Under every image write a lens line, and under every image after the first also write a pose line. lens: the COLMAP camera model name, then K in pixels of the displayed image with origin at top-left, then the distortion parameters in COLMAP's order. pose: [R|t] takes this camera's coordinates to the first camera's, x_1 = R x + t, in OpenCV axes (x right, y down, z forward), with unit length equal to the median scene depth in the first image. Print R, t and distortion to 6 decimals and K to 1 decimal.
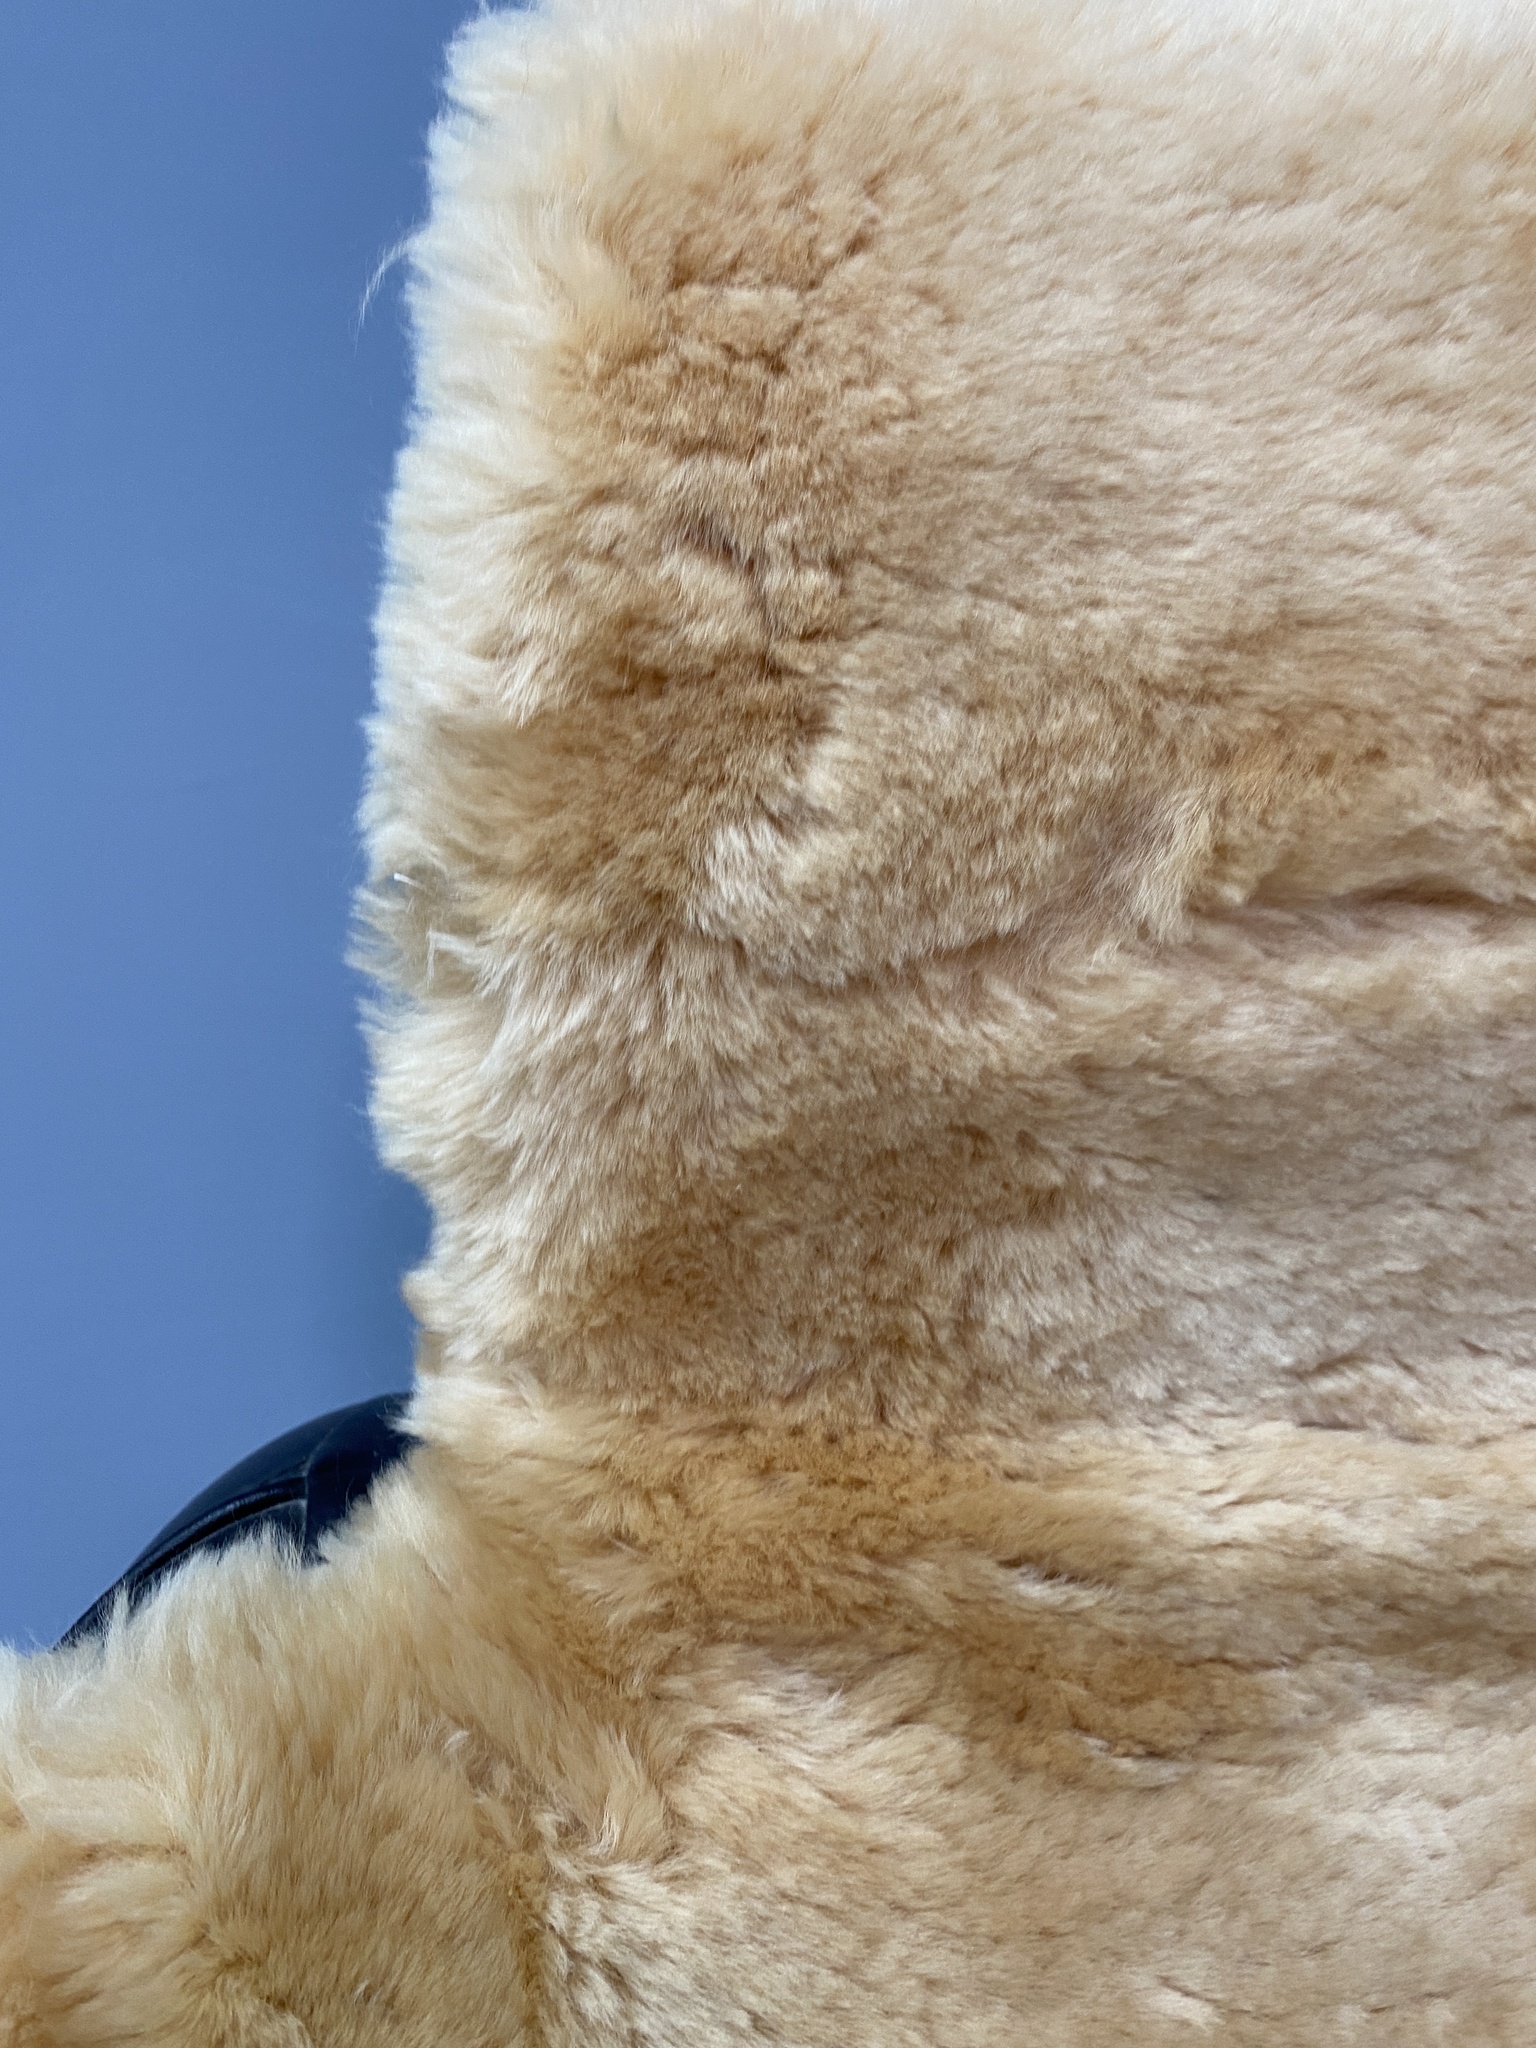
lens RADIAL K [[1562.3, 0, 747.6], [0, 1562.3, 1017.4], [0, 0, 1]] dist [0.003044, -0.001302]
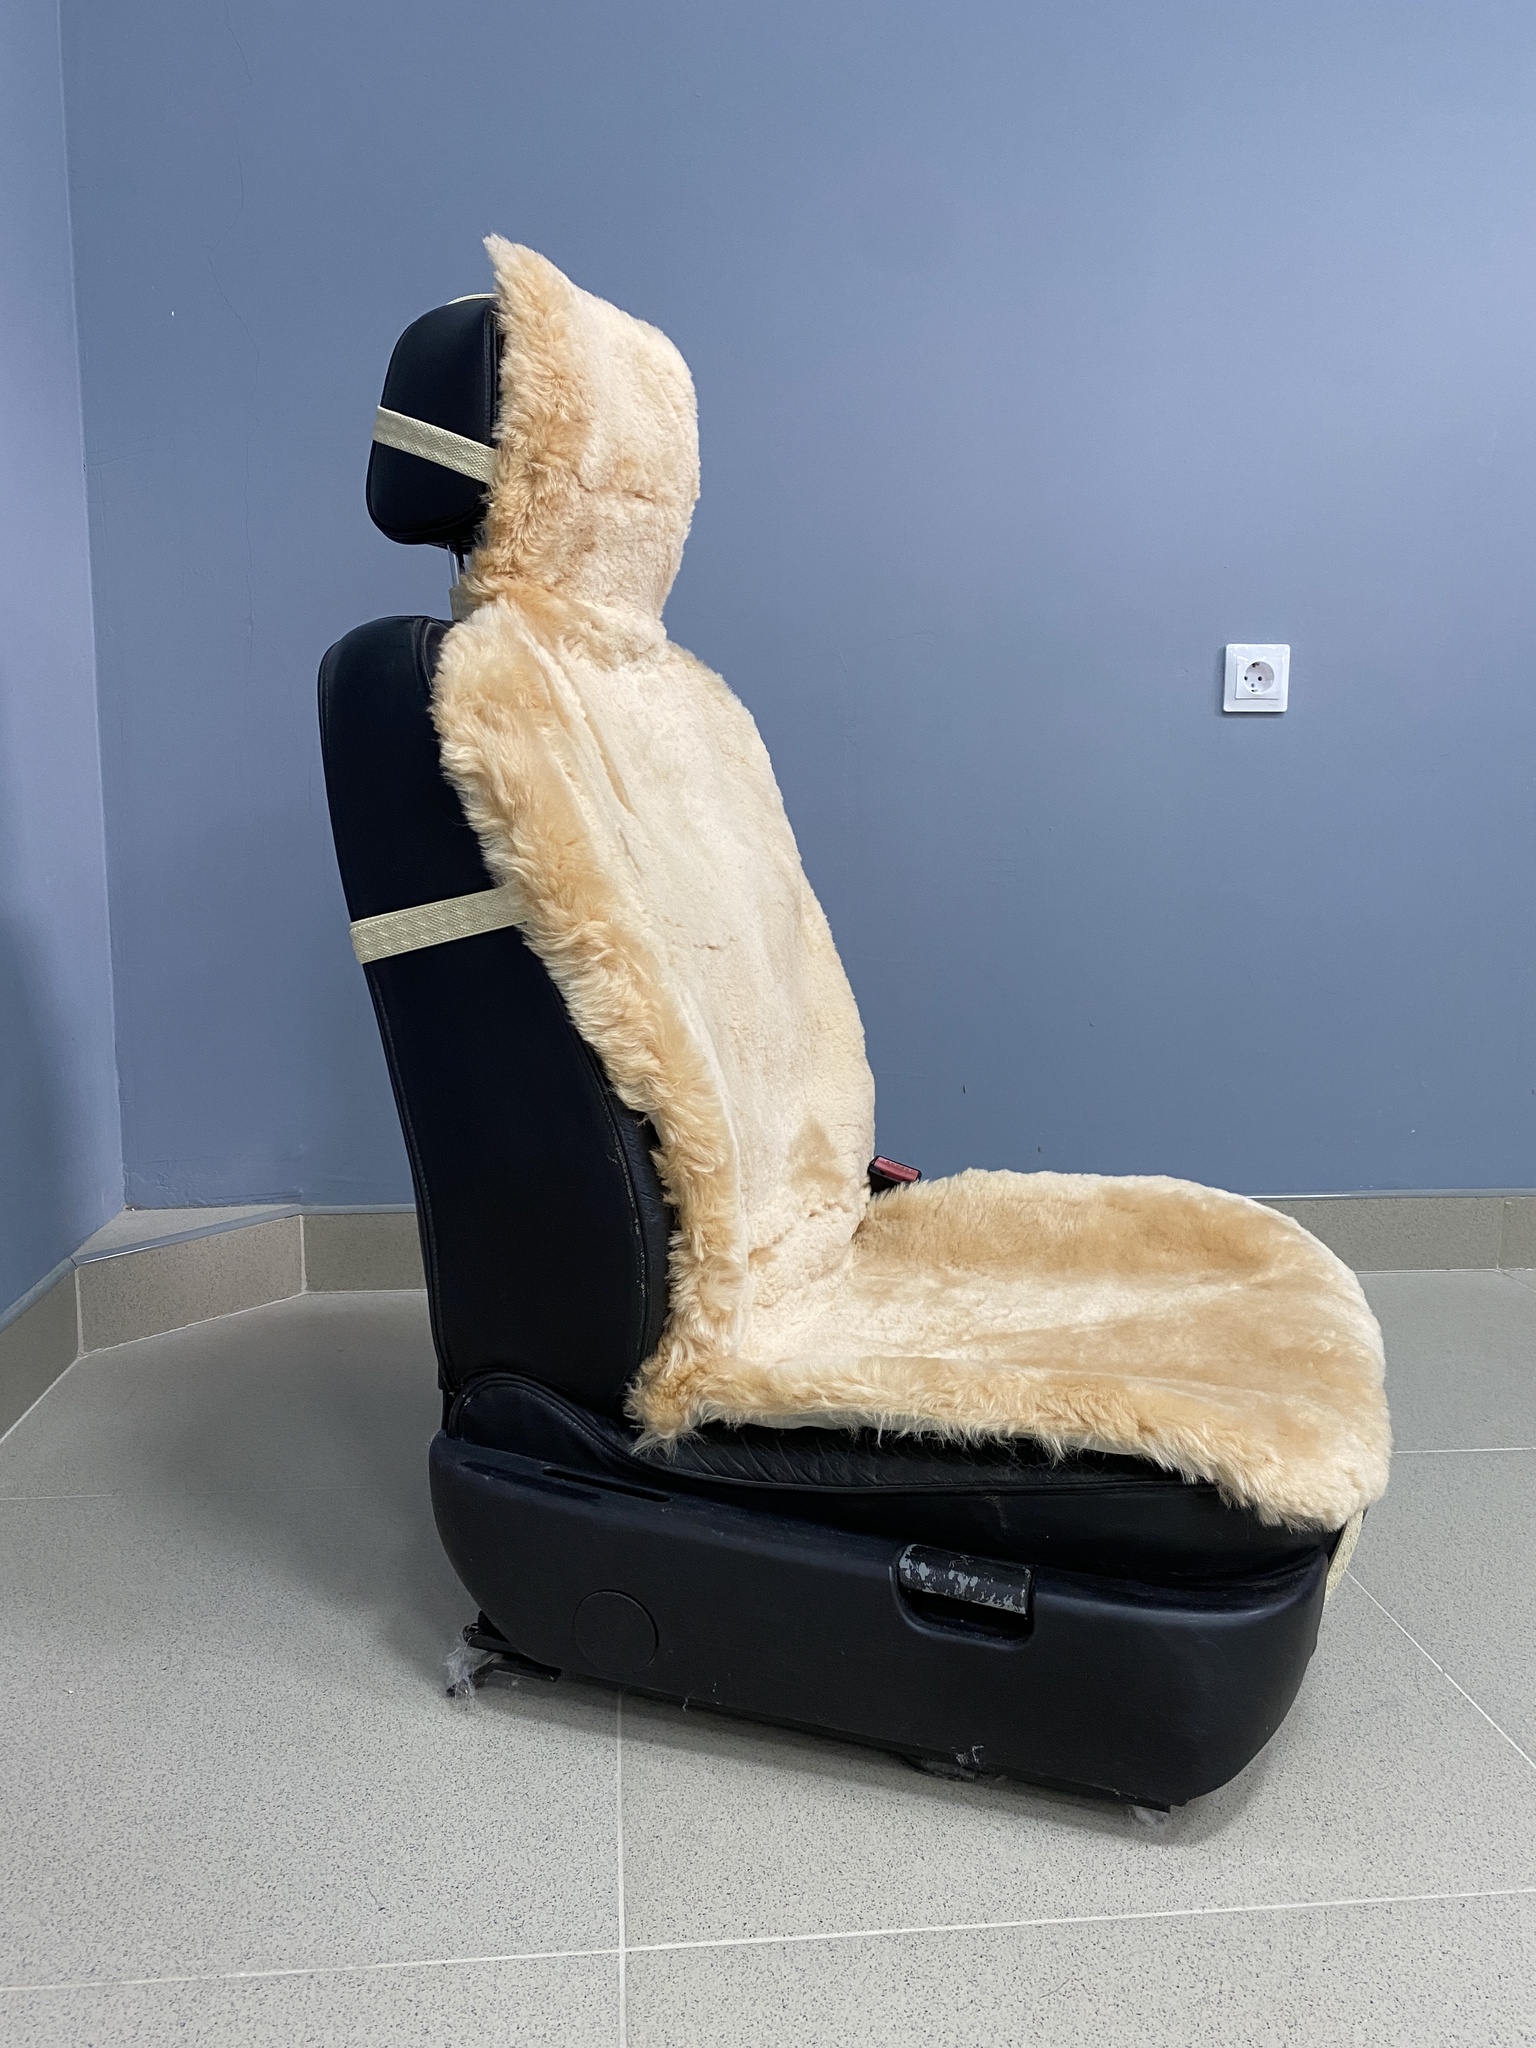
lens RADIAL K [[1547.3, 0, 768.0], [0, 1547.3, 1024.0], [0, 0, 1]] dist [0.057134, -0.064446]
pose [[0.334350, -0.117341, 0.935115, -4.676414], [0.078252, 0.992249, 0.096531, 1.257164], [-0.939195, 0.040899, 0.340941, -1.212276]]
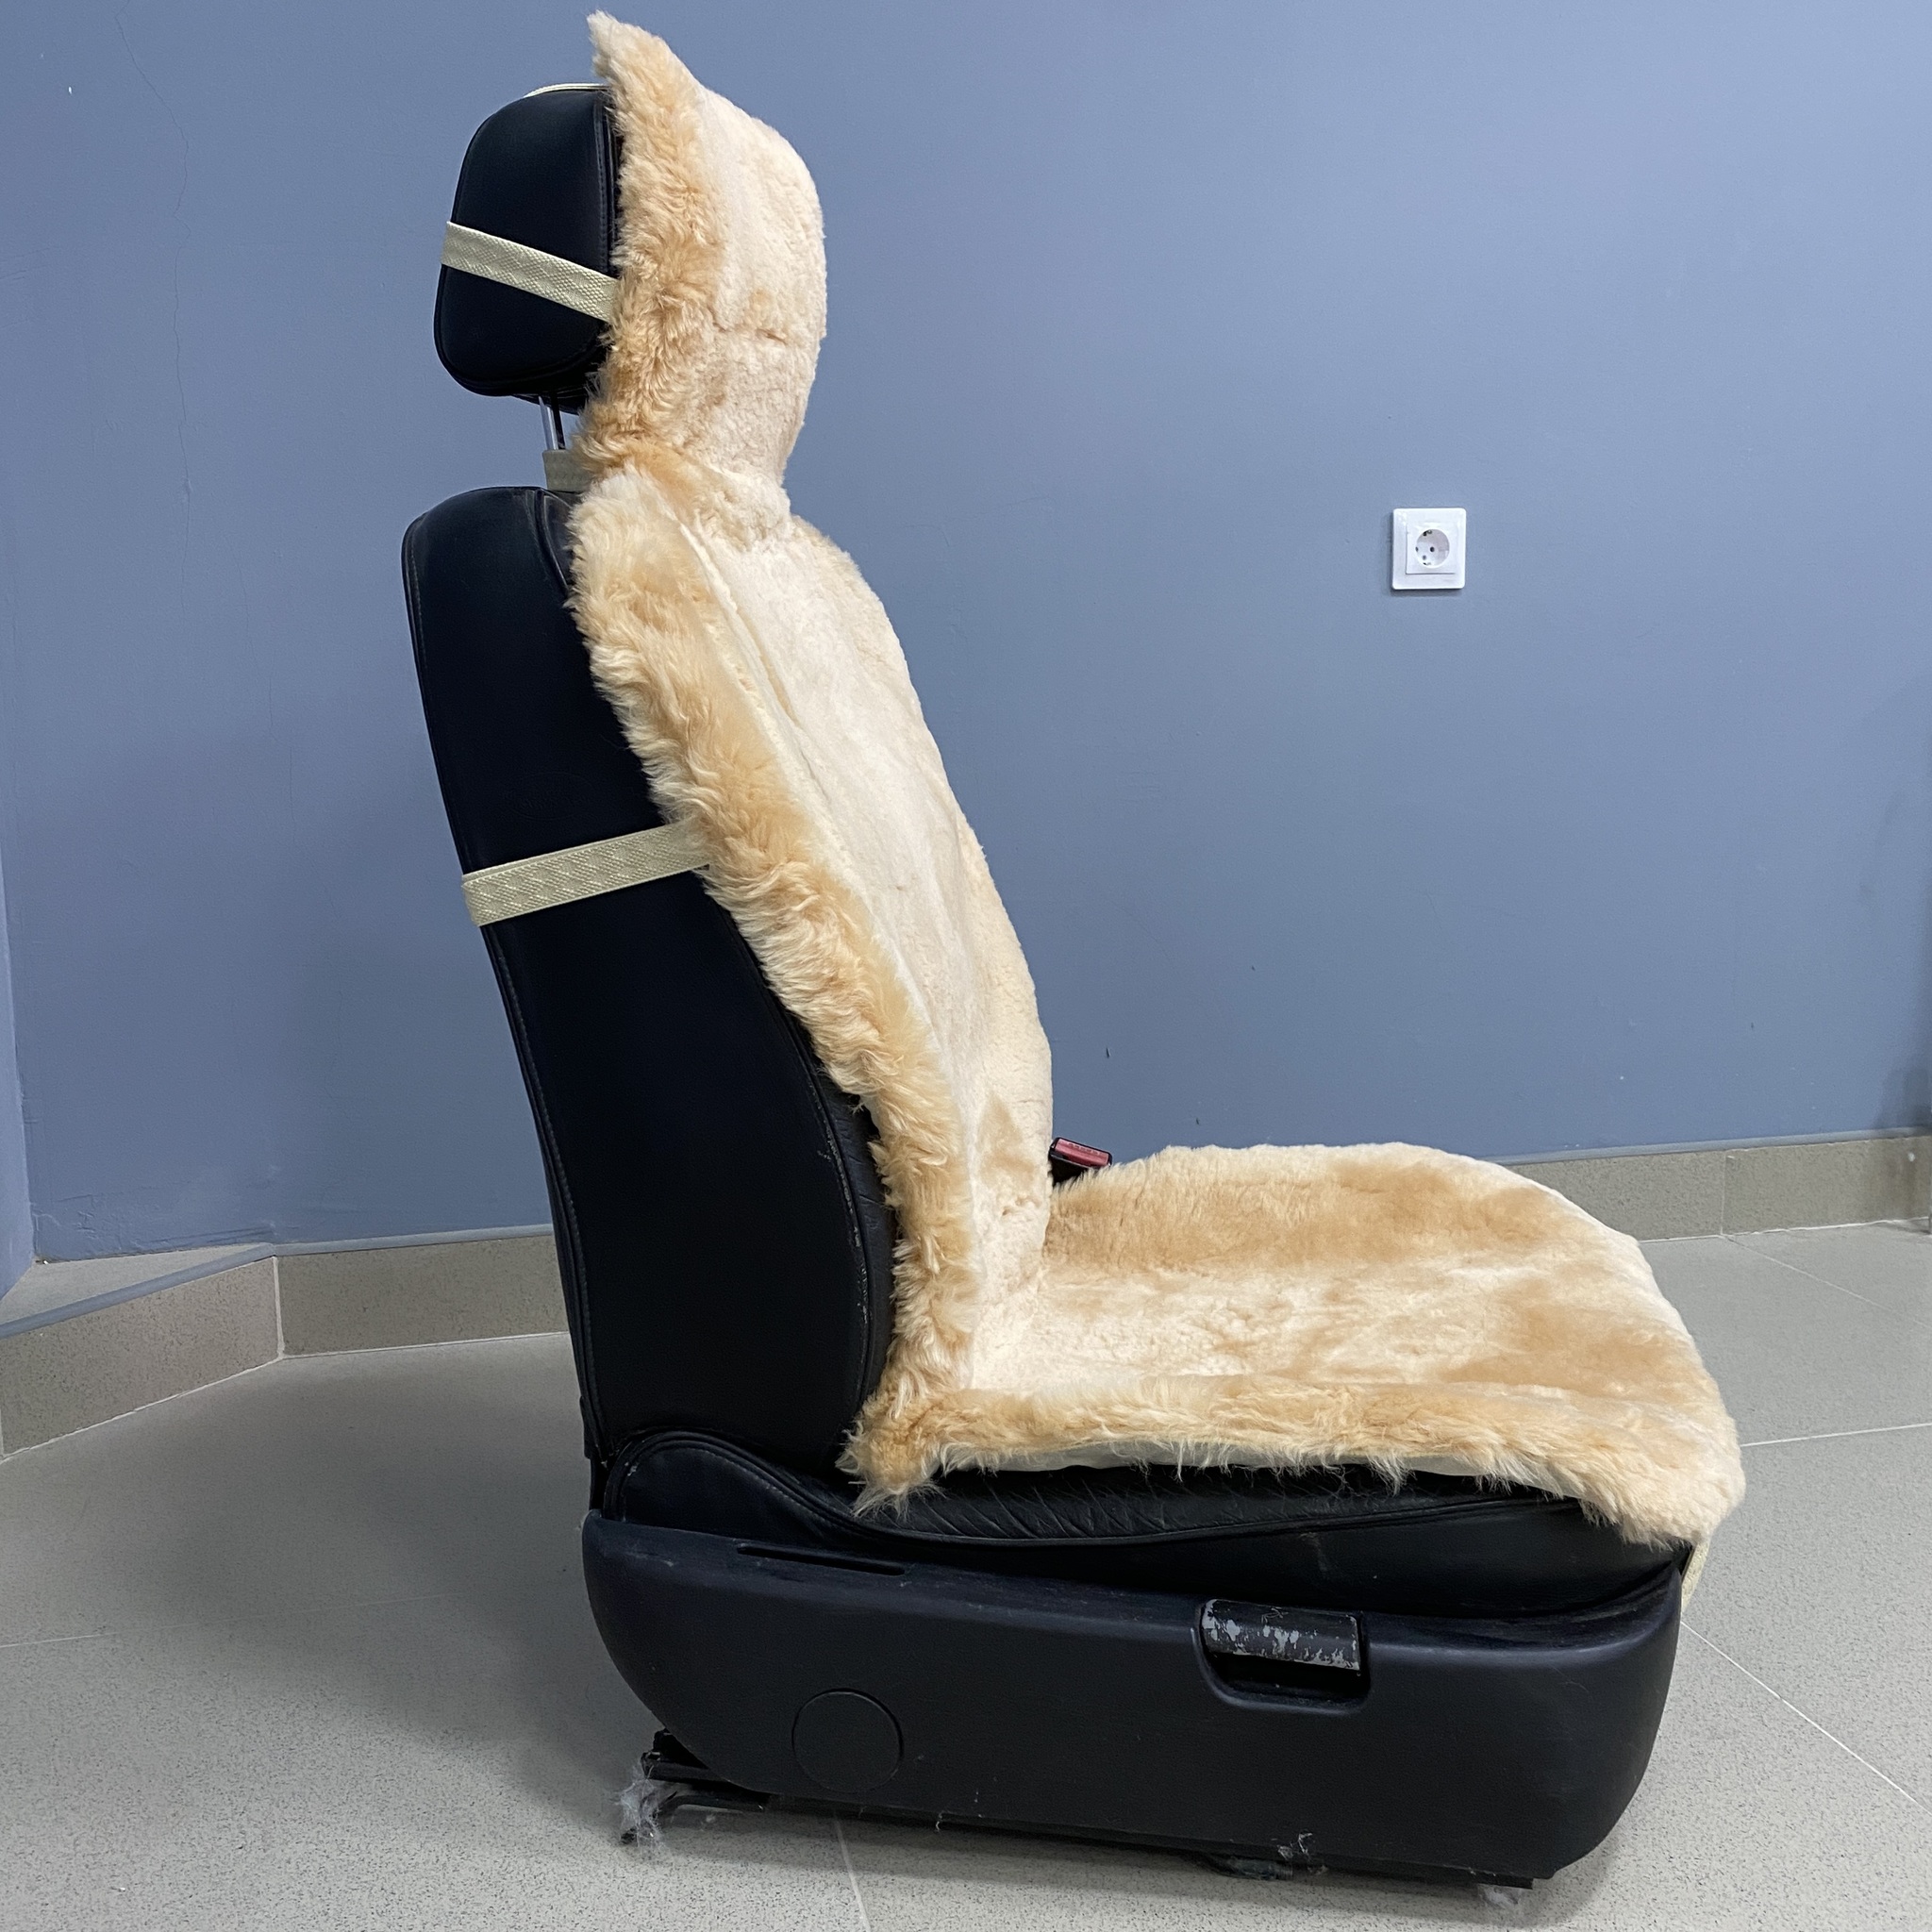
lens RADIAL K [[1942.6, 0, 986.3], [0, 1942.6, 960.4], [0, 0, 1]] dist [0.074068, -0.106252]
pose [[0.198156, -0.118296, 0.973006, -4.987328], [0.105393, 0.989507, 0.098839, 1.181635], [-0.974488, 0.082963, 0.208544, -0.616239]]
